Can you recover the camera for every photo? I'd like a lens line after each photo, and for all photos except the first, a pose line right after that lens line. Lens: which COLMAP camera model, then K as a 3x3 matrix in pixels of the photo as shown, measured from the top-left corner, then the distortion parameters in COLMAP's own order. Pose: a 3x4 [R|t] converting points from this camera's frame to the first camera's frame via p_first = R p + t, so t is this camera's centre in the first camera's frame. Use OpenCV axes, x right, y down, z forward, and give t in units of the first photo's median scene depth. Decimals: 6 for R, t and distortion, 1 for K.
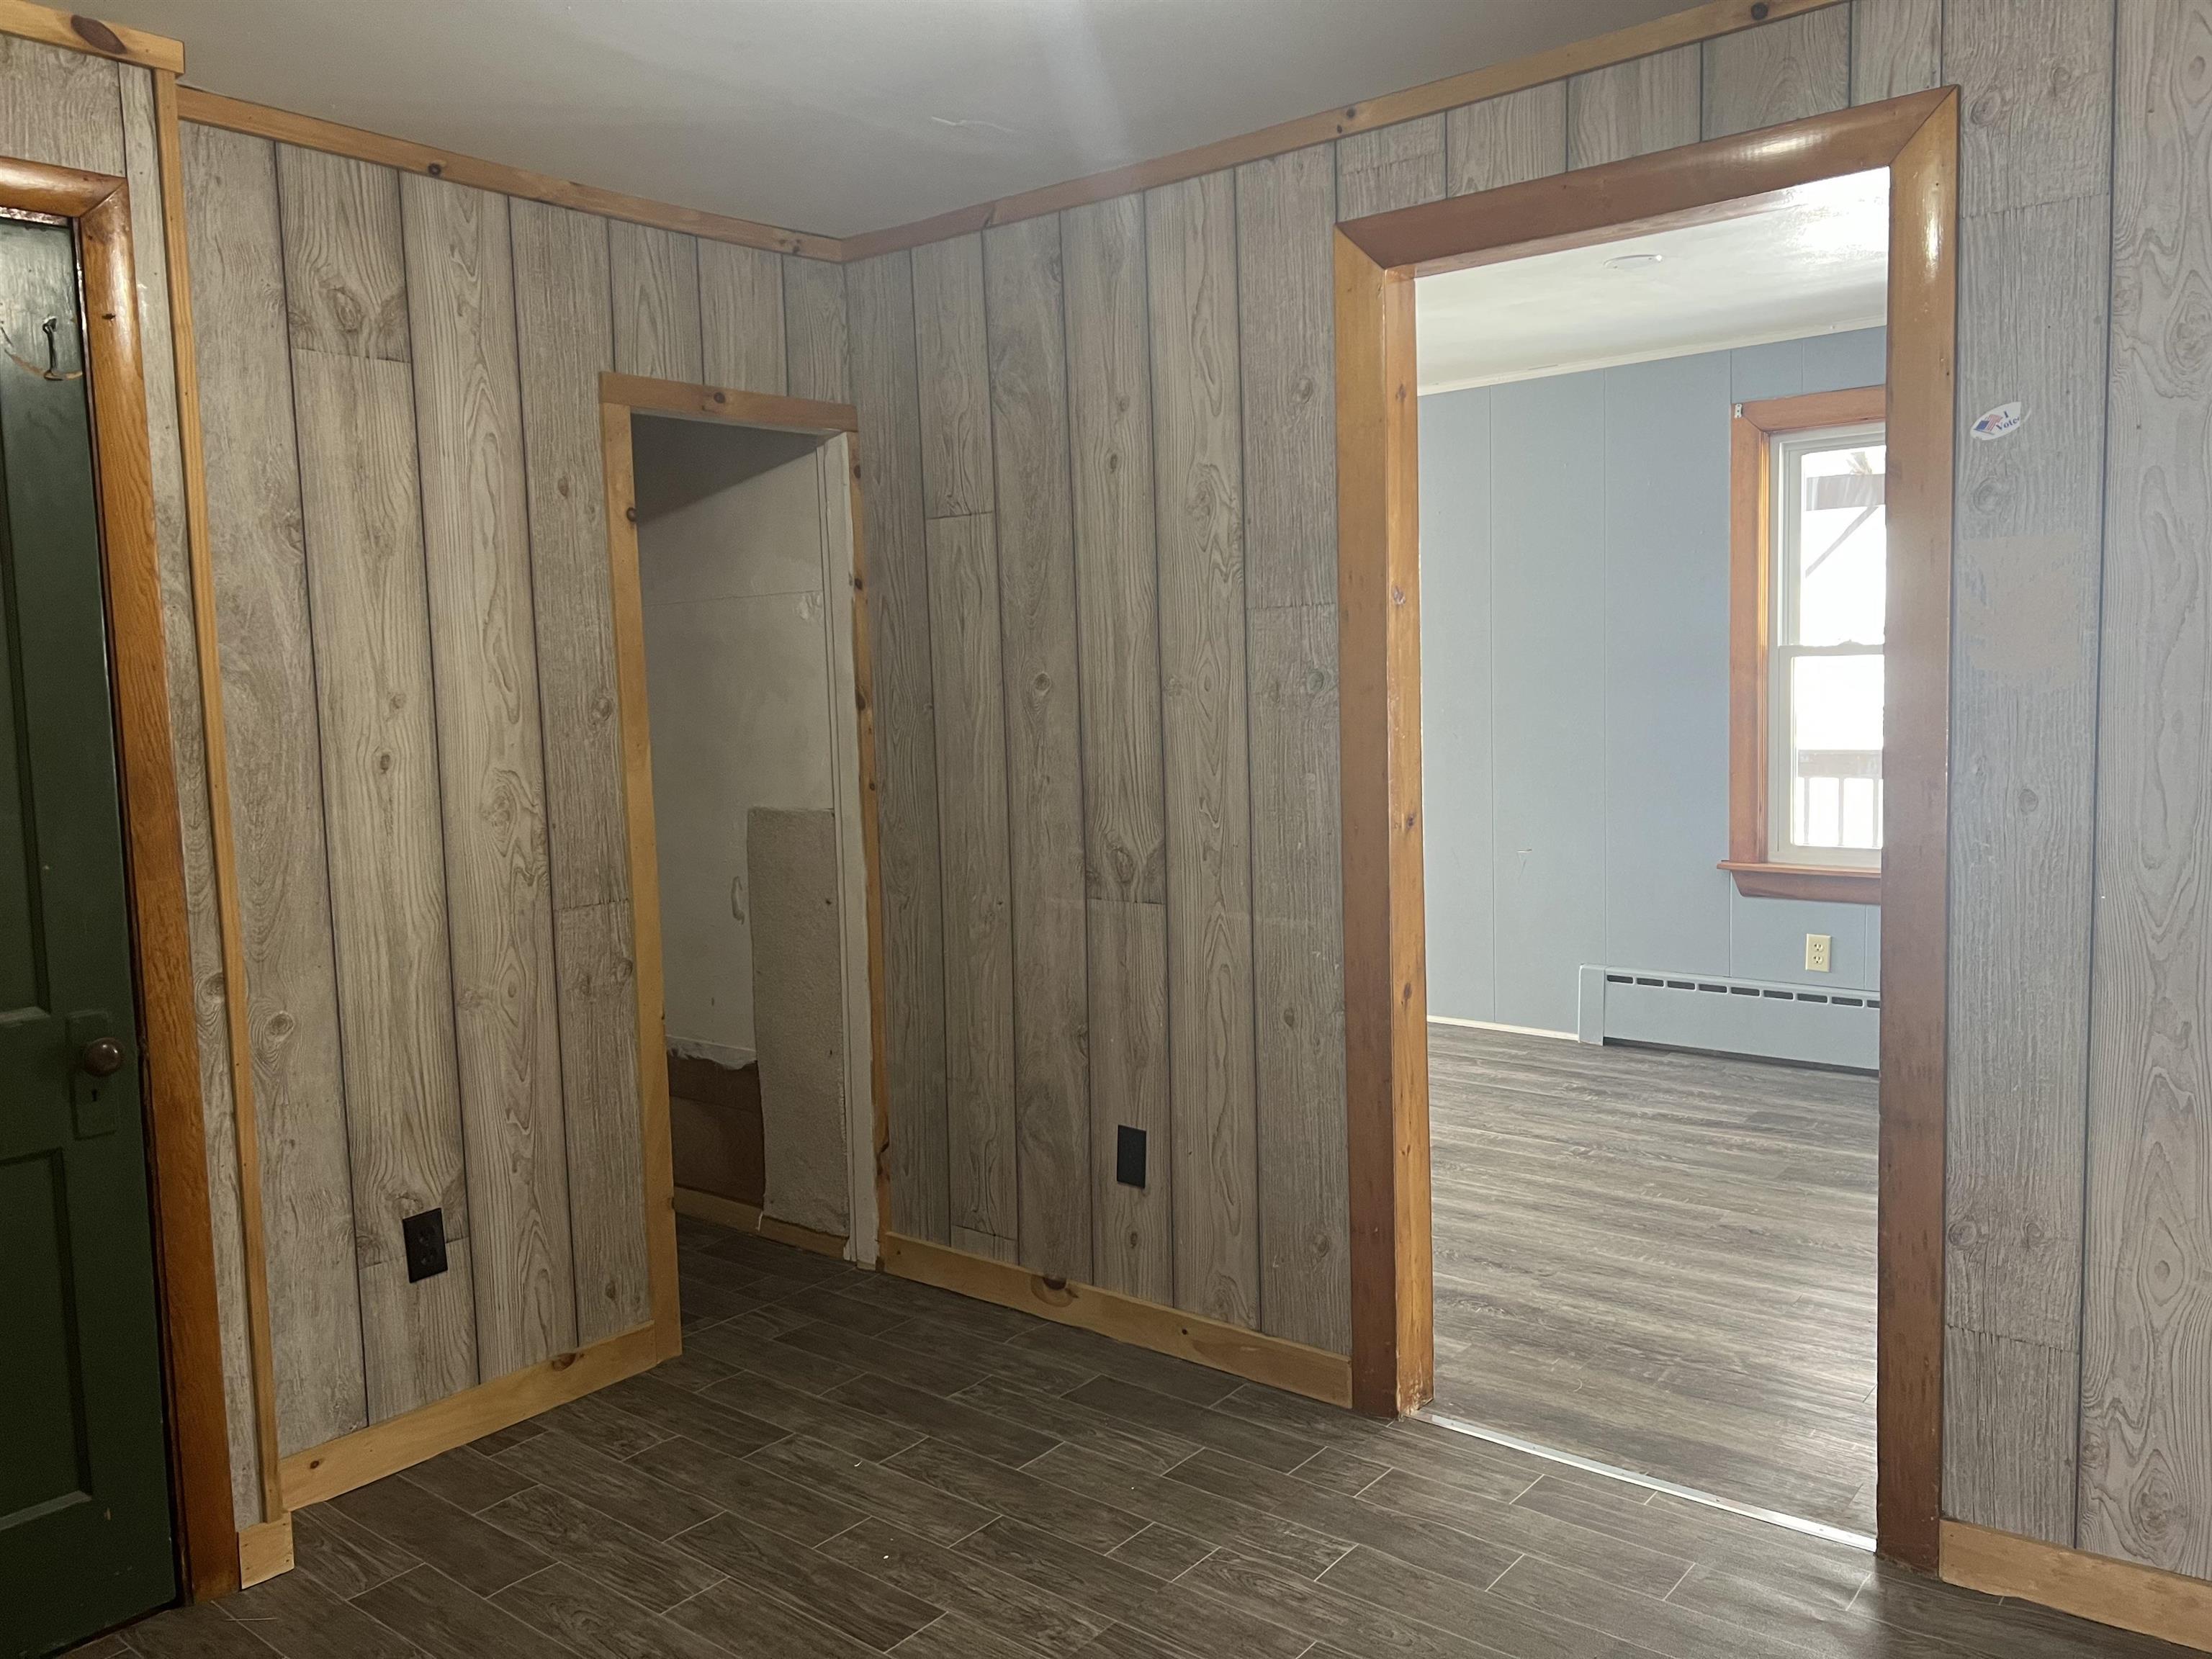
lens RADIAL K [[1671.2, 0, 1104.1], [0, 1671.2, 826.2], [0, 0, 1]] dist [0.047805, -0.050669]
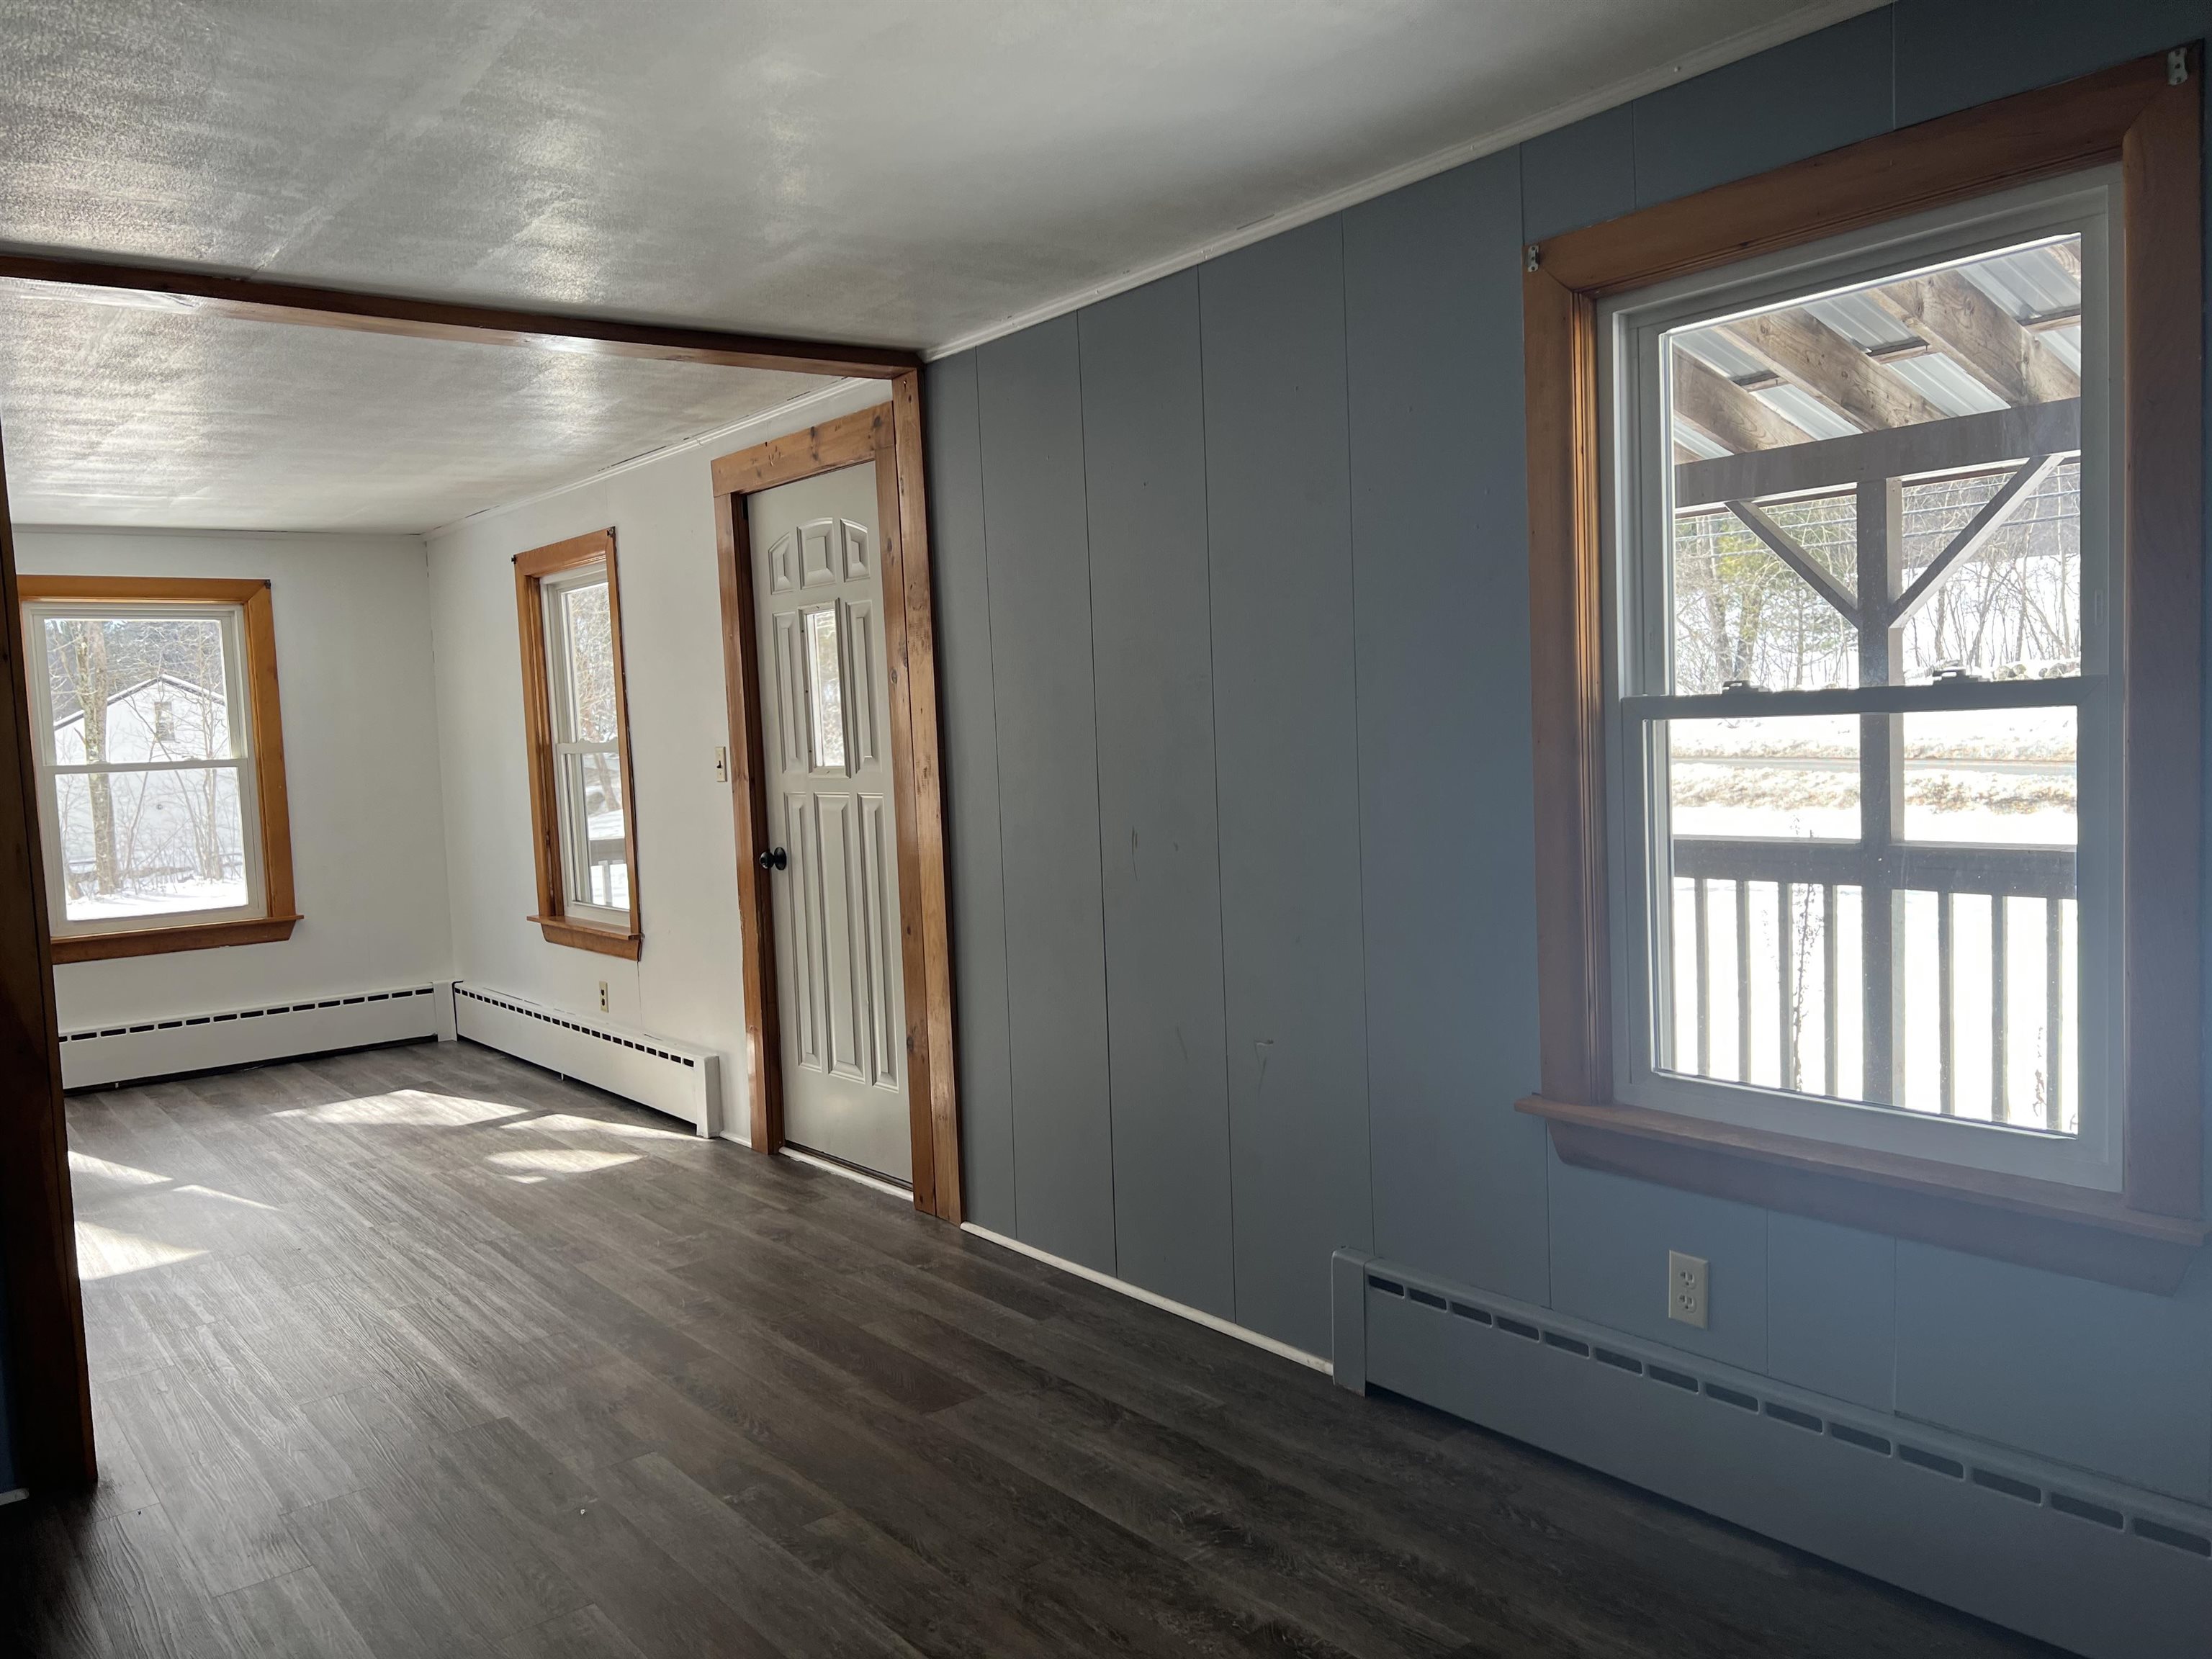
lens RADIAL K [[1671.2, 0, 1107.1], [0, 1671.2, 849.5], [0, 0, 1]] dist [0.047805, -0.050669]
pose [[0.974327, 0.003414, -0.225114, 0.367014], [-0.005403, 0.999952, -0.008219, -0.055374], [0.225075, 0.009224, 0.974298, 0.453536]]
